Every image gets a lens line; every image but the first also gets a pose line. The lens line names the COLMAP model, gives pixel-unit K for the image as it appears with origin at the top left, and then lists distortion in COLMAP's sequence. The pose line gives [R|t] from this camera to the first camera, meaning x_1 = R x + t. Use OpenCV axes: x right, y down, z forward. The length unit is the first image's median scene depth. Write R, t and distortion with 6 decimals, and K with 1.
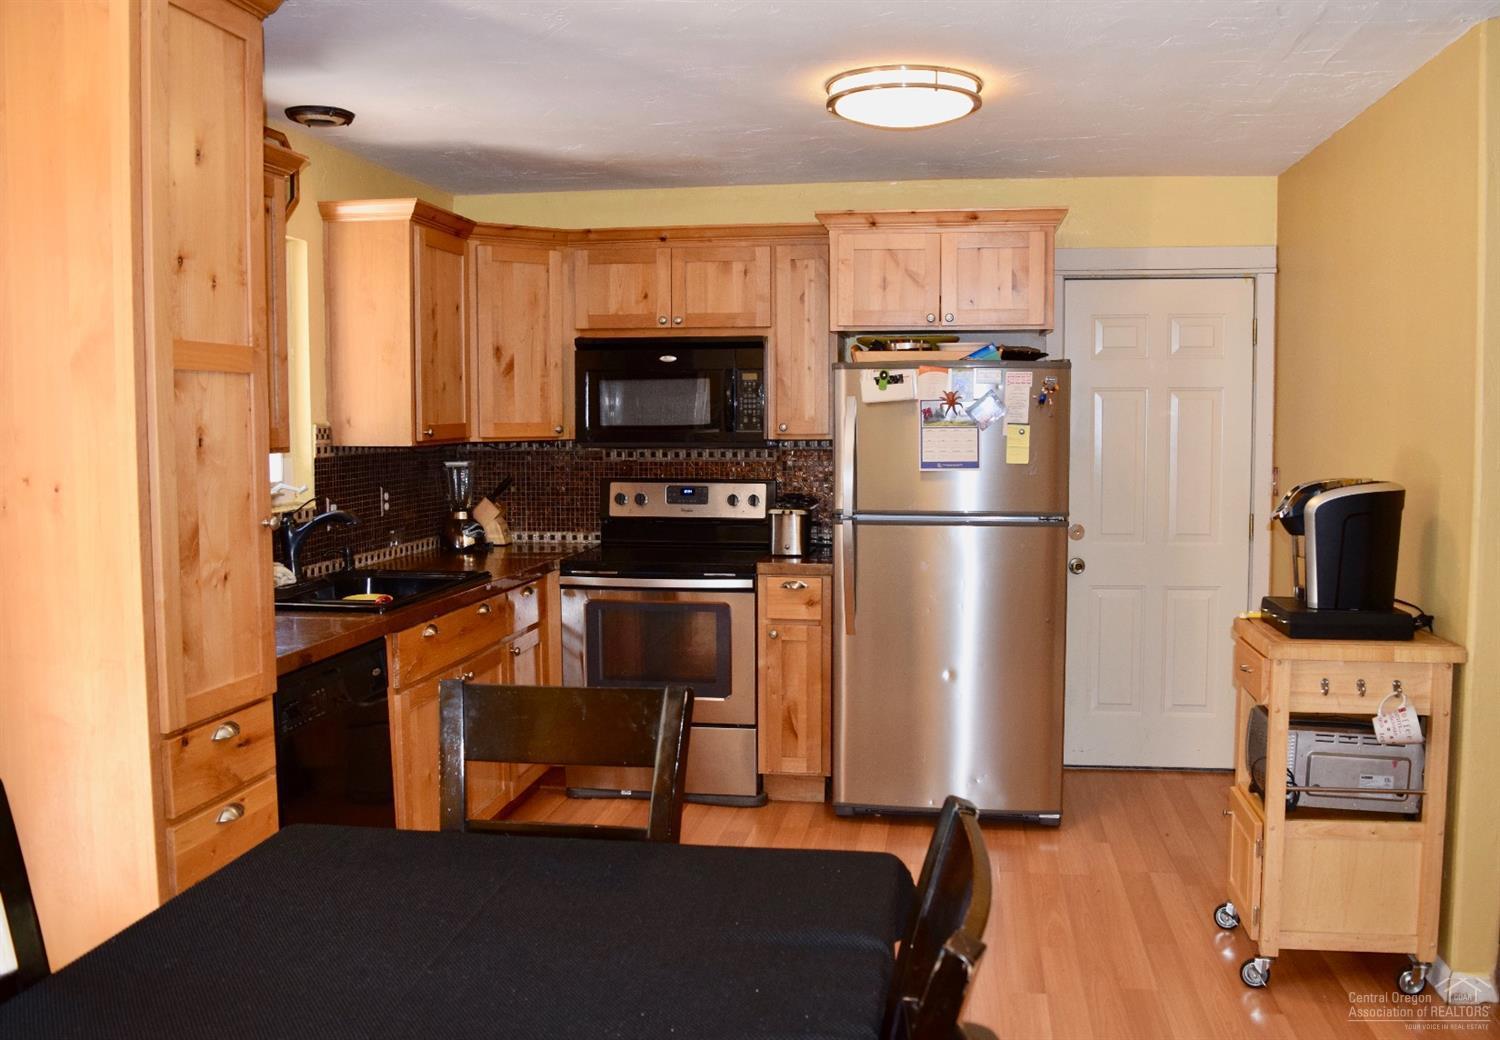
lens RADIAL K [[1291.0, 0, 750.0], [0, 1291.0, 520.0], [0, 0, 1]] dist [-0.088512, 0.008455]
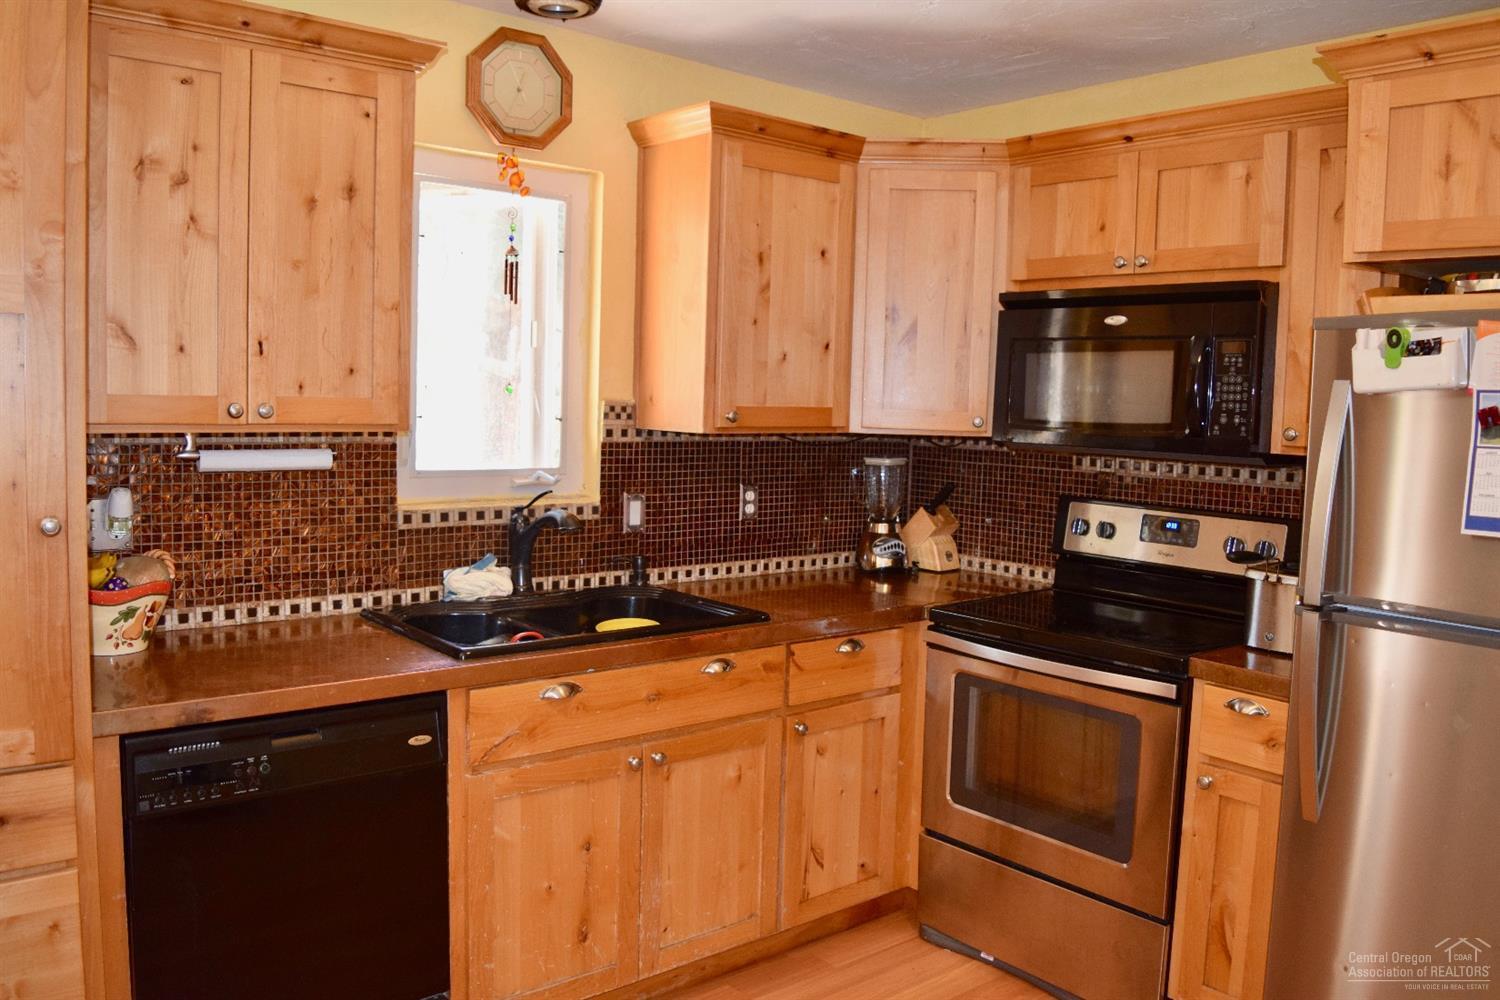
lens RADIAL K [[1174.2, 0, 750.0], [0, 1174.2, 500.0], [0, 0, 1]] dist [-0.077025, 0.003383]
pose [[0.754051, 0.082312, -0.651638, 0.185541], [-0.084927, 0.996007, 0.027537, -0.035021], [0.651302, 0.034577, 0.758030, 0.434370]]
